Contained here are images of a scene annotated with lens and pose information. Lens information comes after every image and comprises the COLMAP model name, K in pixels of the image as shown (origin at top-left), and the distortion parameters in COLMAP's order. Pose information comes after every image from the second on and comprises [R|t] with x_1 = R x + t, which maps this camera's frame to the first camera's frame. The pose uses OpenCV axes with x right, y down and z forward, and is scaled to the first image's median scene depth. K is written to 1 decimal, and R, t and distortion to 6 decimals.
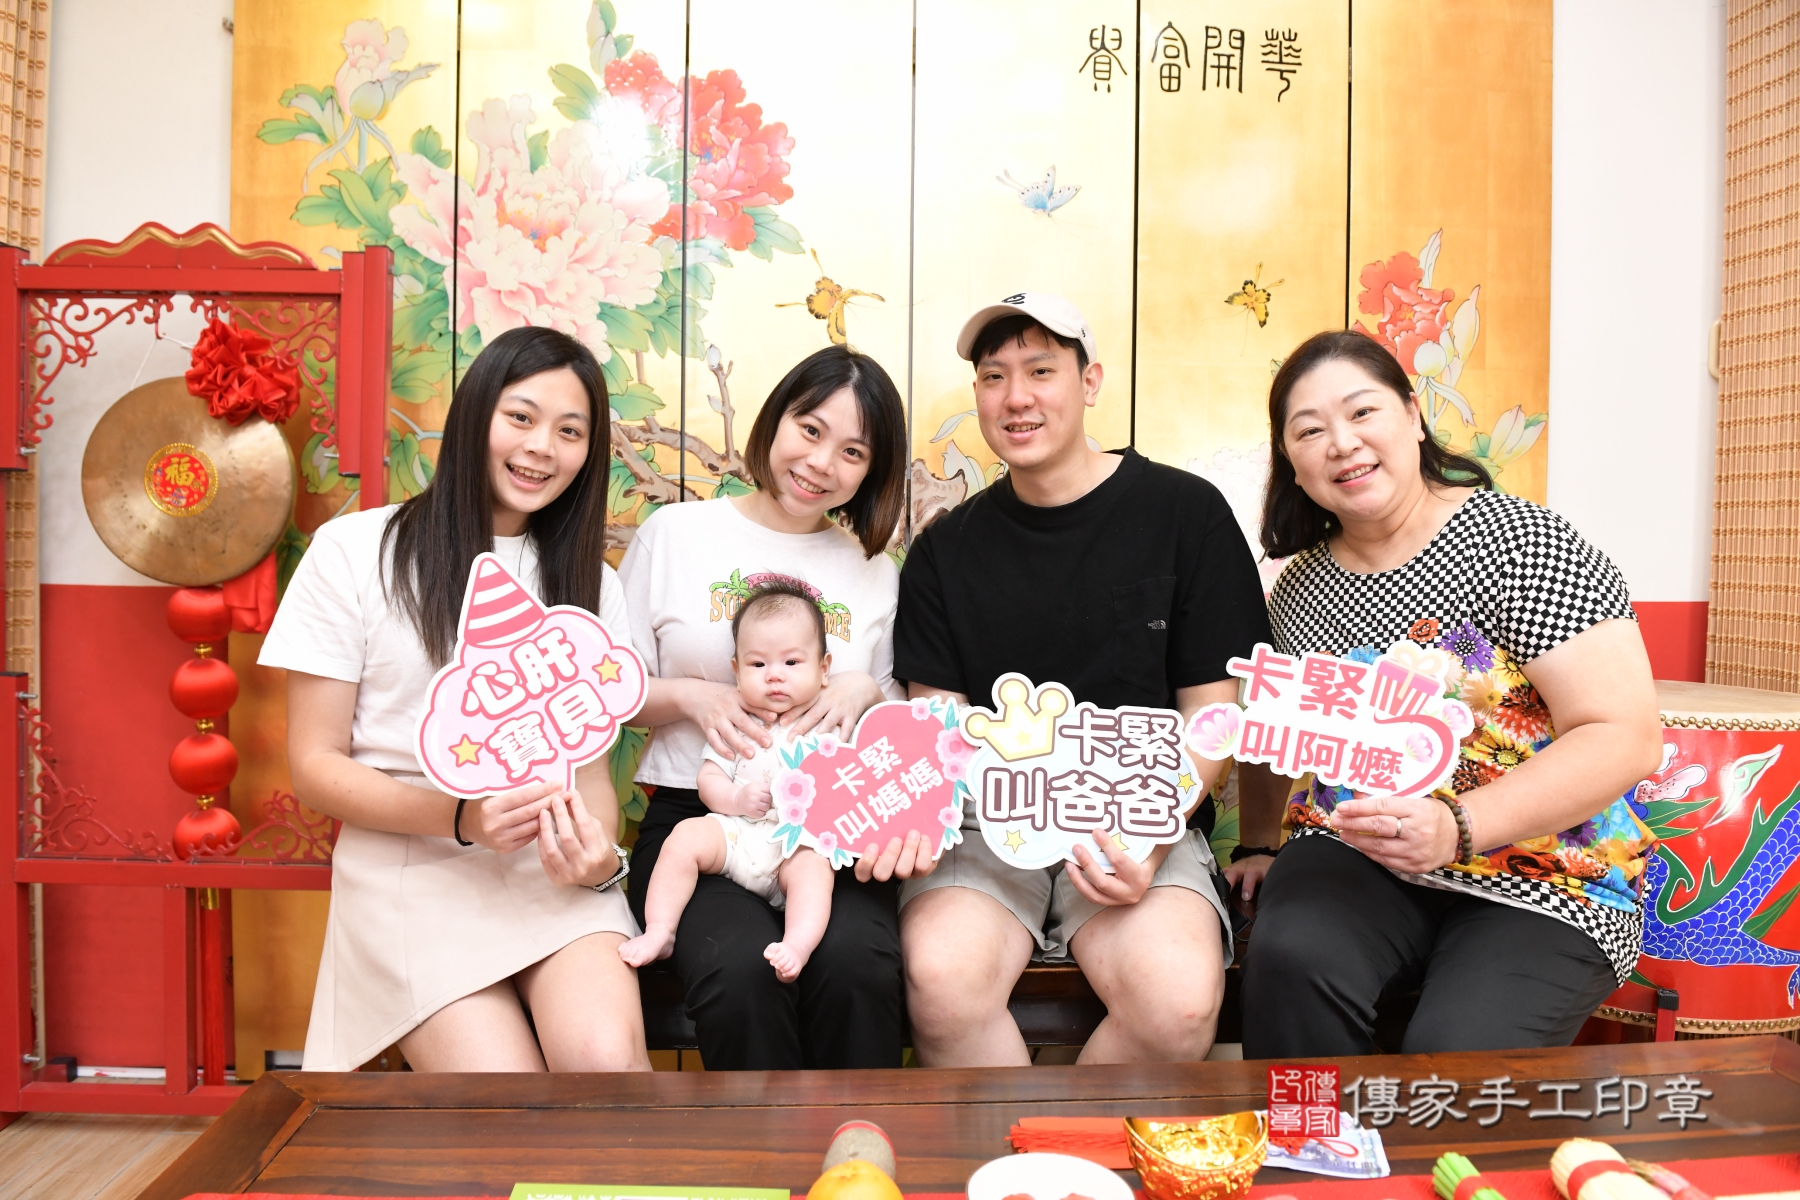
lens RADIAL K [[1220.4, 0, 886.6], [0, 1220.4, 605.1], [0, 0, 1]] dist [-0.059671, 0.003409]
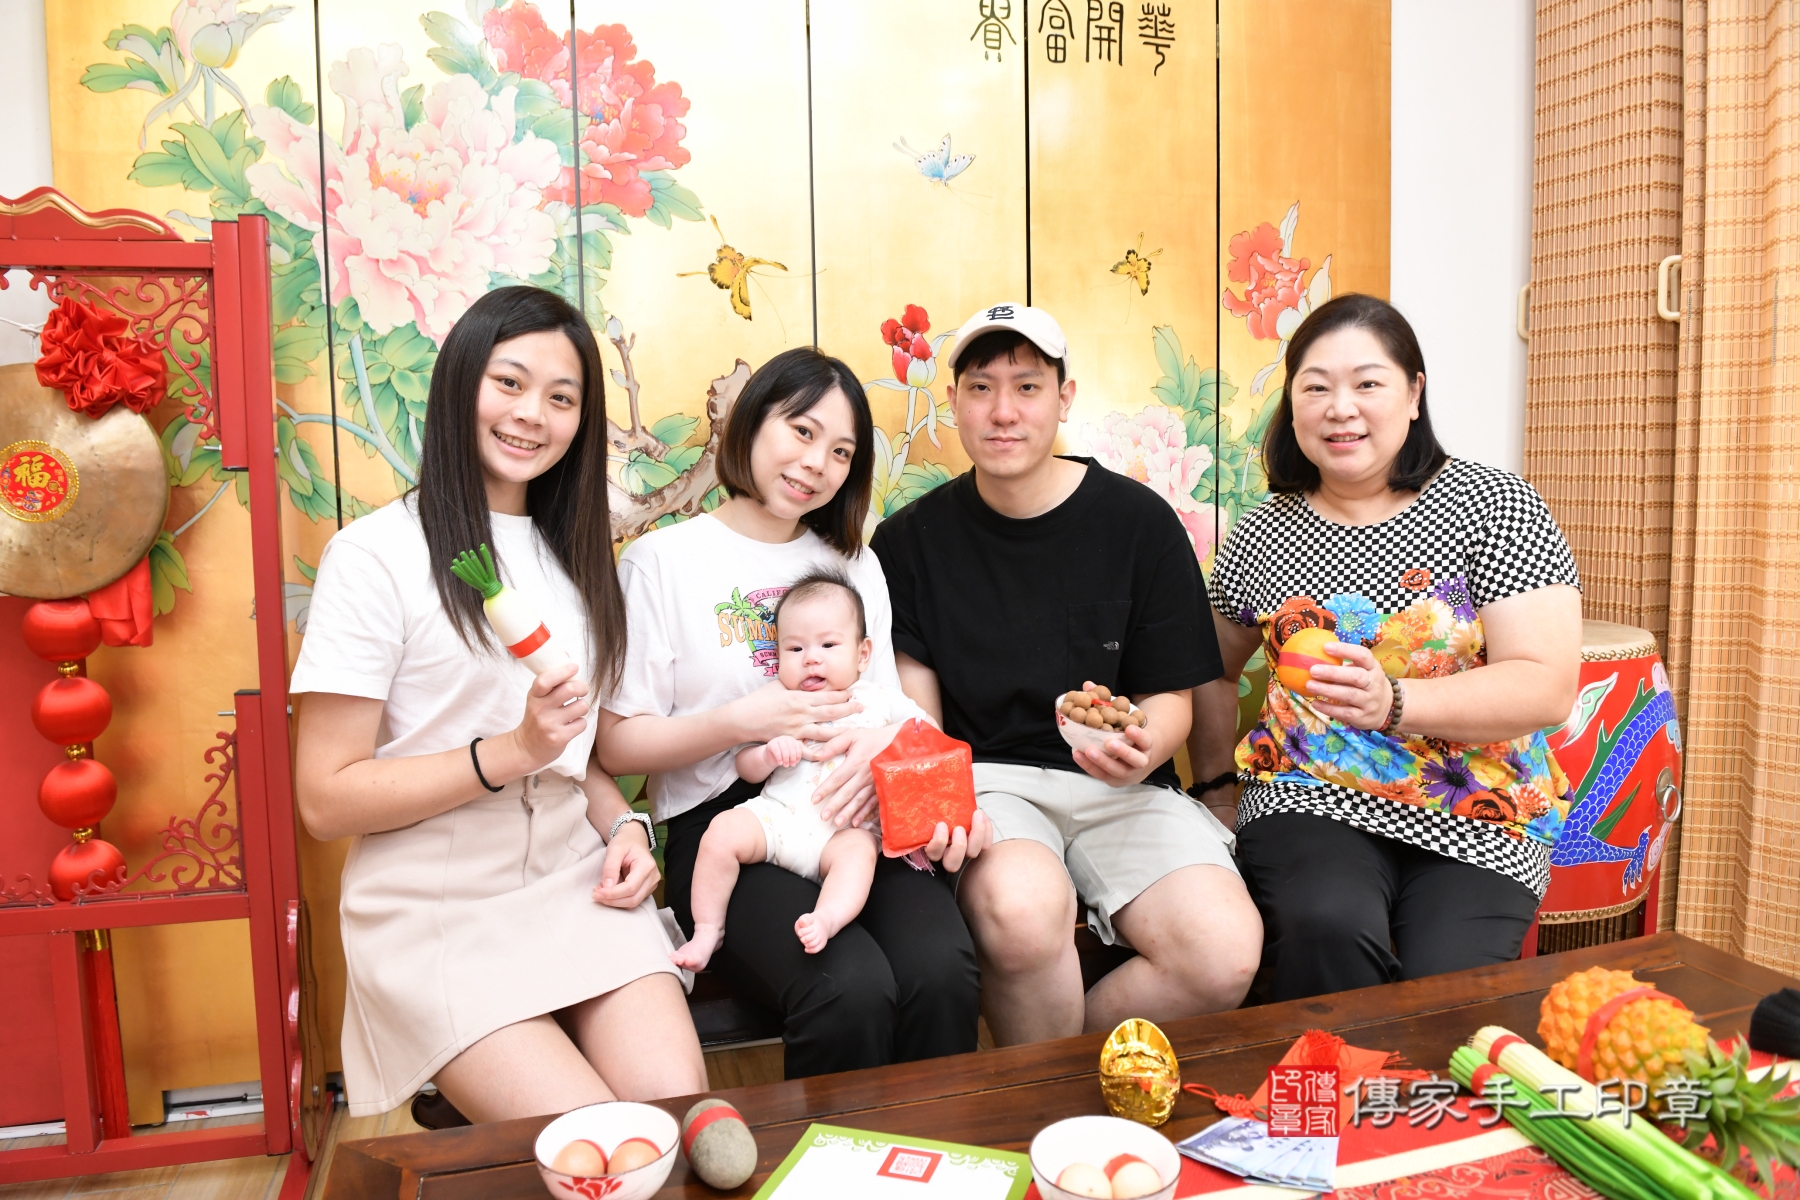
lens RADIAL K [[1220.4, 0, 885.6], [0, 1220.4, 604.0], [0, 0, 1]] dist [-0.059671, 0.003409]
pose [[0.977875, -0.051655, 0.202712, -0.140480], [0.039325, 0.997150, 0.064390, -0.041233], [-0.205461, -0.054994, 0.977119, 0.006365]]
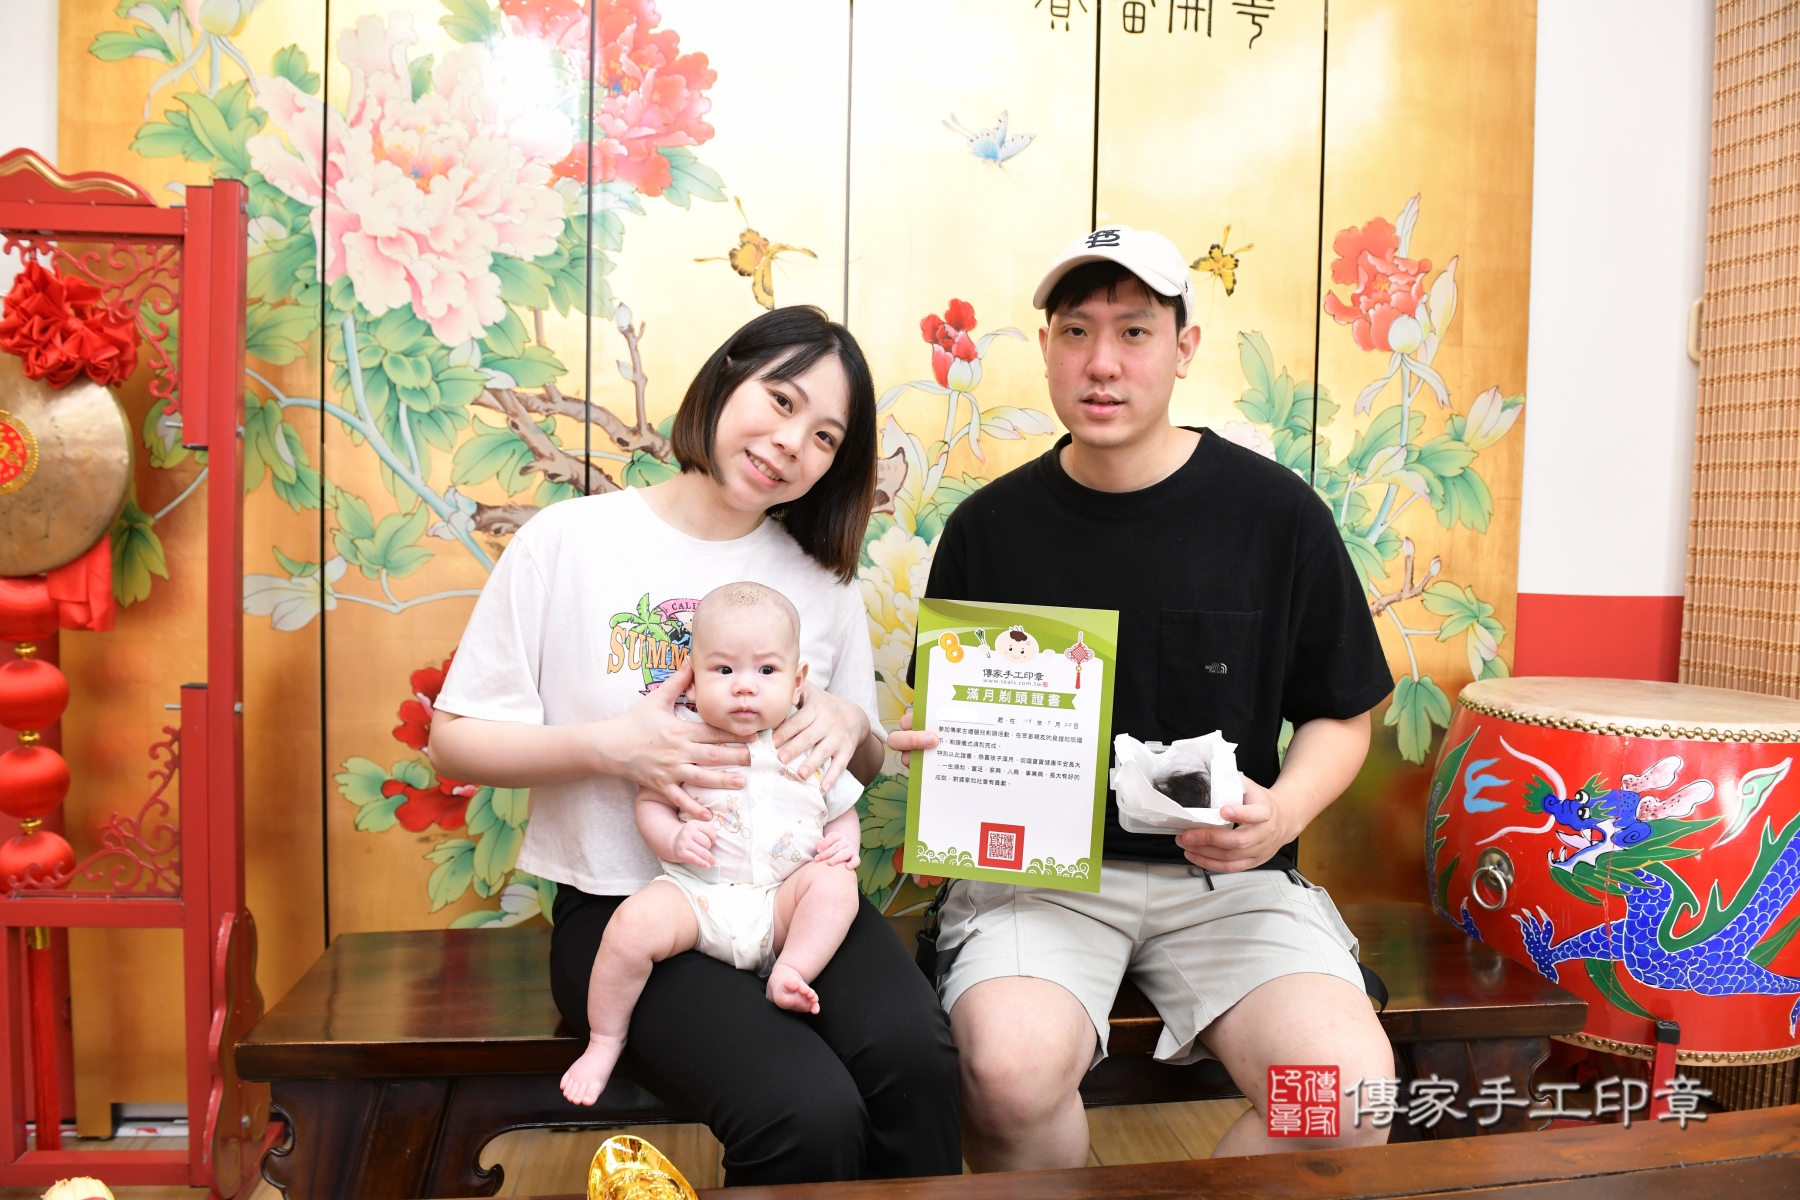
lens RADIAL K [[1220.4, 0, 886.8], [0, 1220.4, 606.6], [0, 0, 1]] dist [-0.059671, 0.003409]
pose [[0.997379, 0.002655, 0.072299, -0.014613], [-0.004407, 0.999700, 0.024083, -0.015848], [-0.072213, -0.024339, 0.997092, 0.103080]]
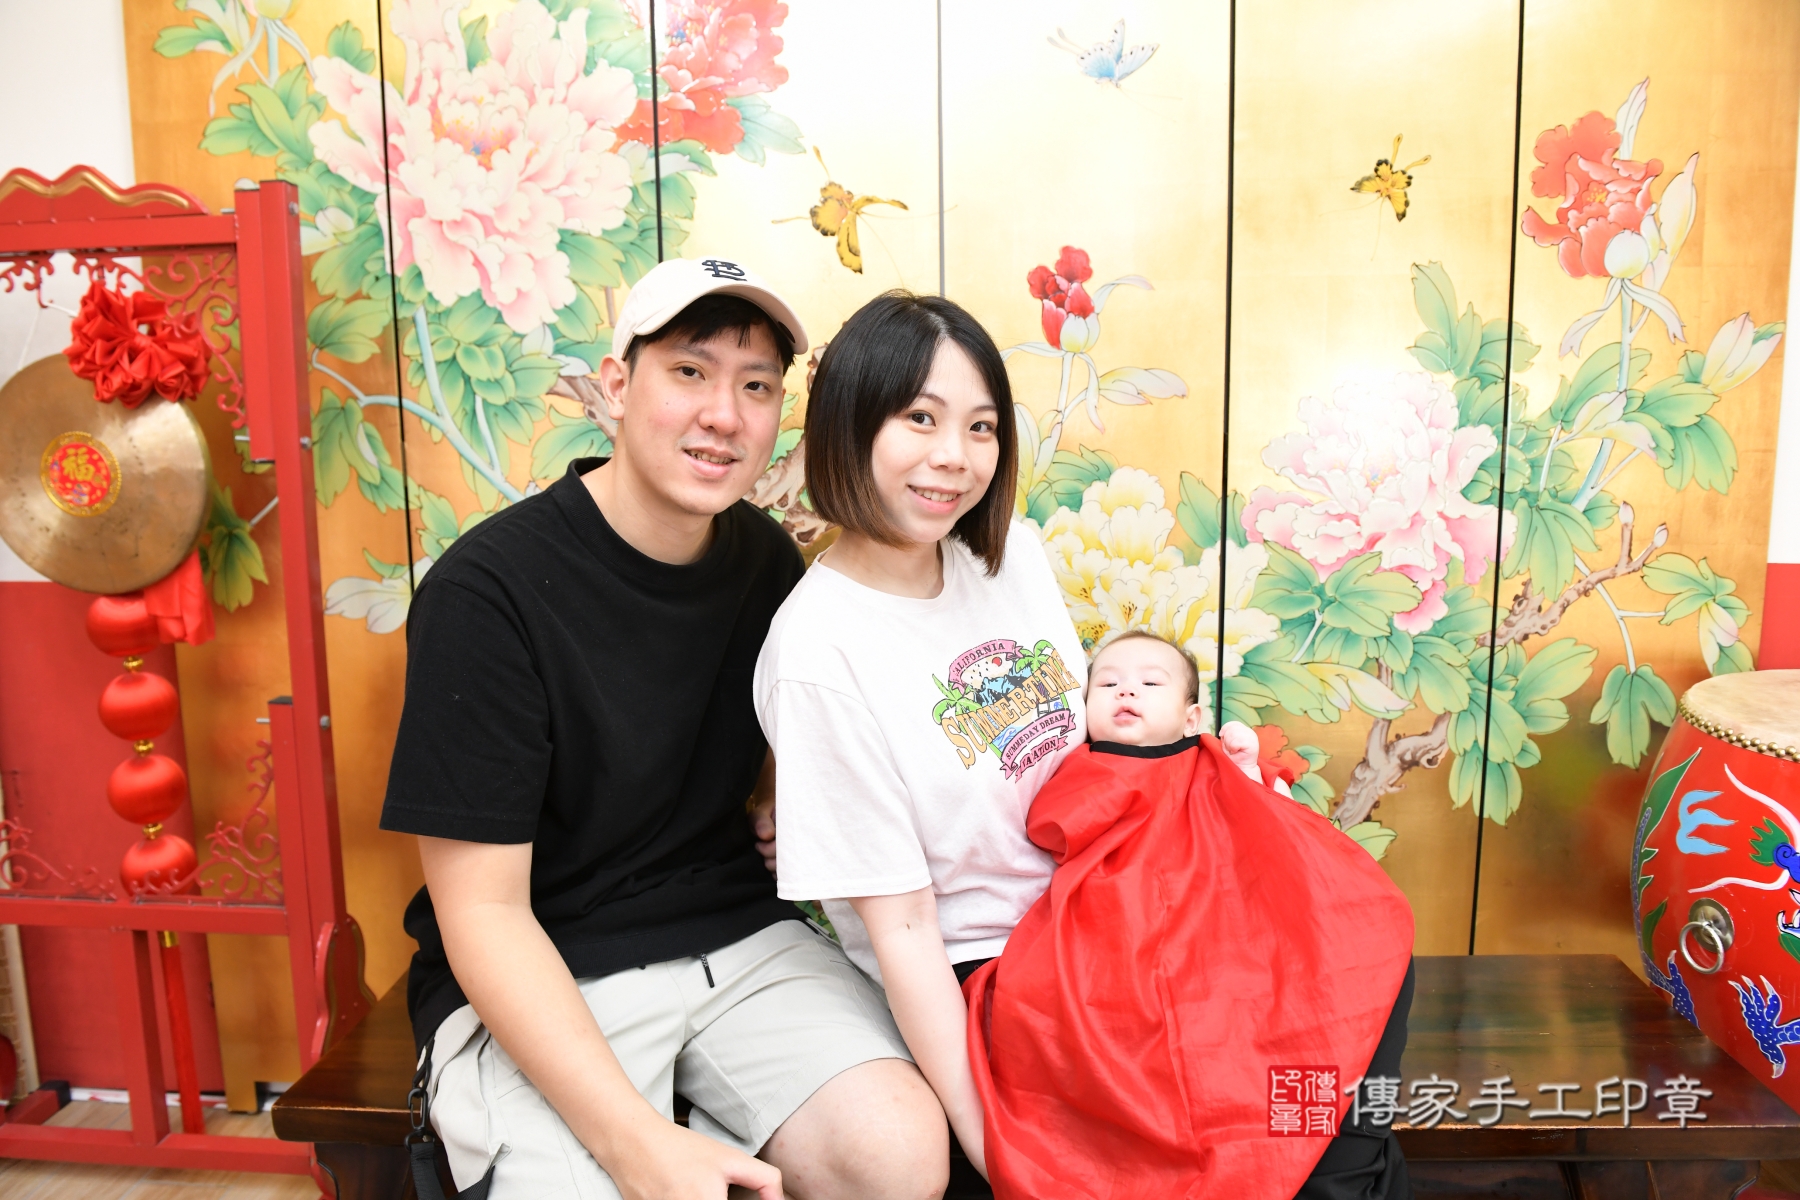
lens RADIAL K [[1220.4, 0, 885.4], [0, 1220.4, 602.5], [0, 0, 1]] dist [-0.059671, 0.003409]
pose [[0.993368, -0.011535, -0.114402, 0.073237], [0.024191, 0.993652, 0.109862, -0.084175], [0.112409, -0.111901, 0.987341, 0.192121]]
